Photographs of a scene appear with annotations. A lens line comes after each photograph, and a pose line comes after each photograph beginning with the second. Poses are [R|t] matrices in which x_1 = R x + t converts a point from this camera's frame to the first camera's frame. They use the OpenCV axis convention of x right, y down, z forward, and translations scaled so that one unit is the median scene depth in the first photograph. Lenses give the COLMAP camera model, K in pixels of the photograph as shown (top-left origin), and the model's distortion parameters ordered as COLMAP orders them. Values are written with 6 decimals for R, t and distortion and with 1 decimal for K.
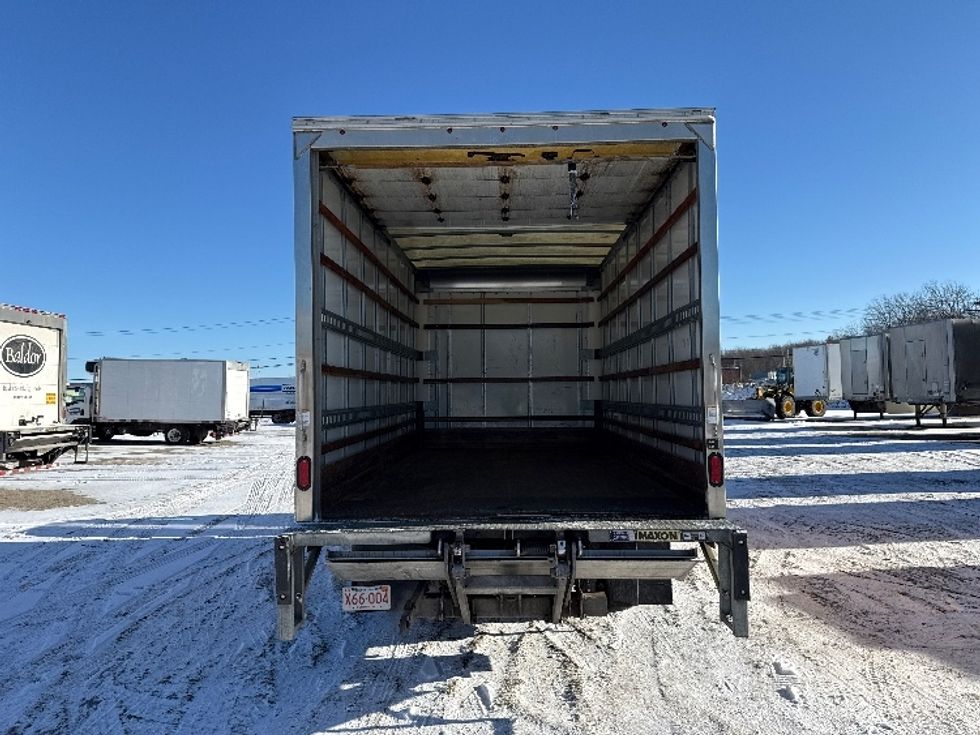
lens RADIAL K [[676.8, 0, 497.0], [0, 676.8, 368.7], [0, 0, 1]] dist [0.039655, -0.047837]
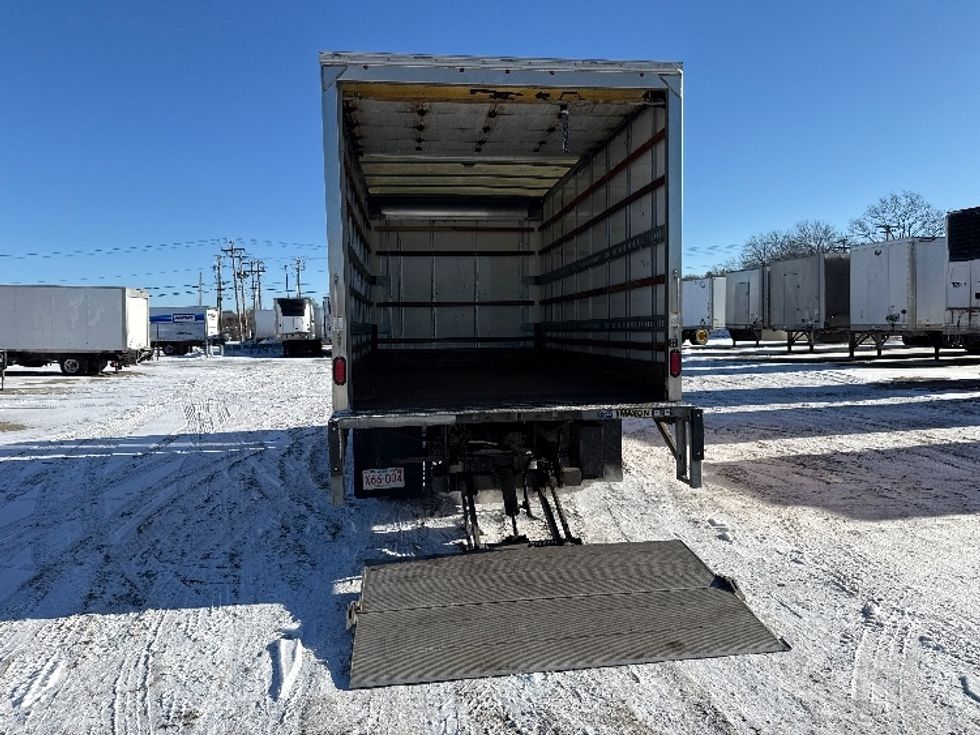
lens RADIAL K [[676.8, 0, 487.4], [0, 676.8, 367.8], [0, 0, 1]] dist [0.039655, -0.047837]
pose [[0.989267, -0.008893, 0.145850, -0.108081], [-0.005110, 0.995430, 0.095356, 0.019183], [-0.146032, -0.095078, 0.984700, -0.092947]]
